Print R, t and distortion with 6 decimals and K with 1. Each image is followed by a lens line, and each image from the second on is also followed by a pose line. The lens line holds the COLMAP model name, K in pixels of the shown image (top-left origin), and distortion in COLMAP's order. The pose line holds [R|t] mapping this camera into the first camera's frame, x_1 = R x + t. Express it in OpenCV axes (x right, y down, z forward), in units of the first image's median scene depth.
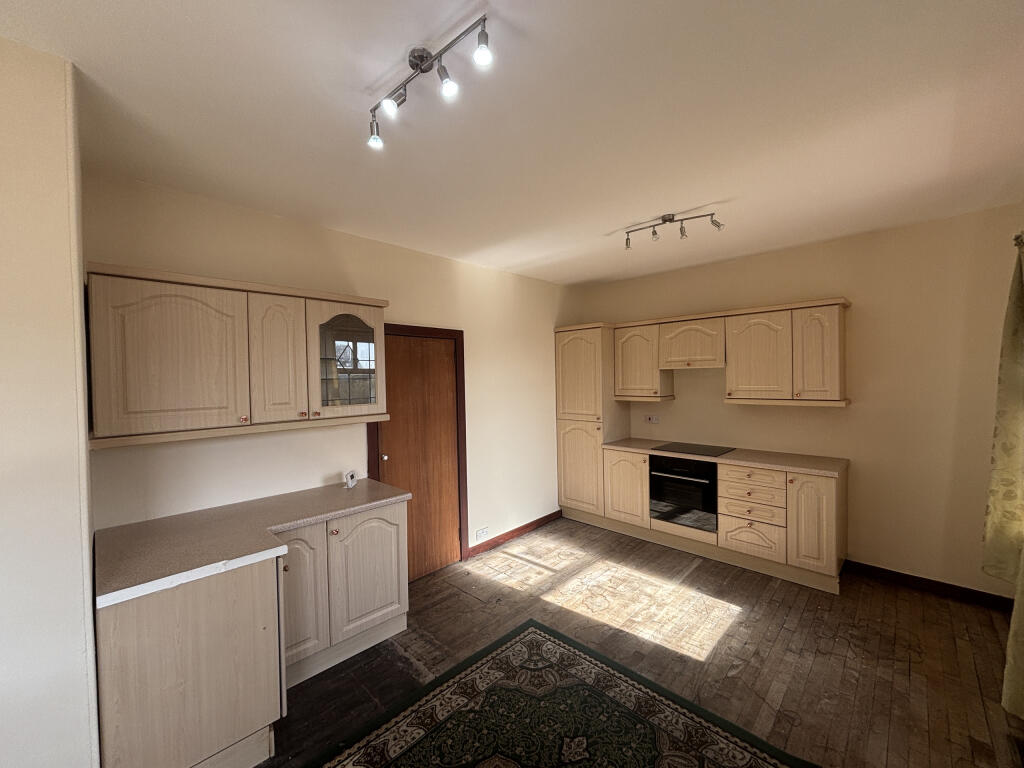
lens RADIAL K [[414.4, 0, 514.0], [0, 414.4, 384.4], [0, 0, 1]] dist [0.008211, 0.000702]
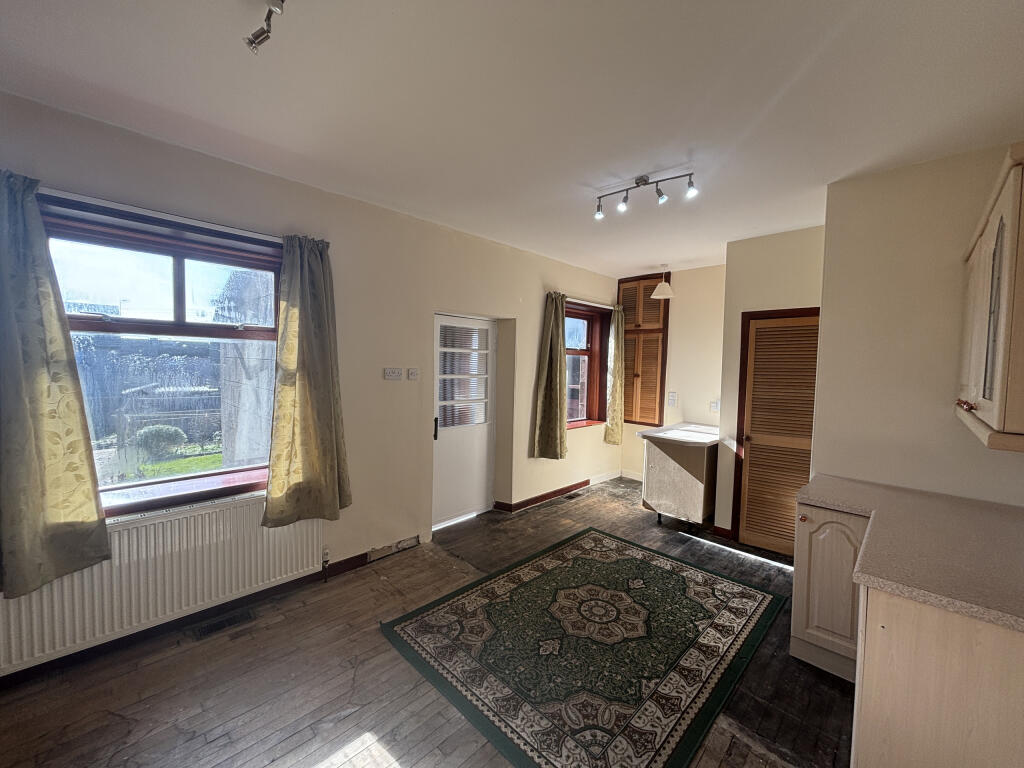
lens RADIAL K [[414.4, 0, 510.2], [0, 414.4, 384.9], [0, 0, 1]] dist [0.008211, 0.000702]
pose [[-0.999882, -0.005322, 0.014410, 0.210973], [-0.004426, 0.998099, 0.061467, 0.004900], [-0.014709, 0.061396, -0.998005, 1.853287]]
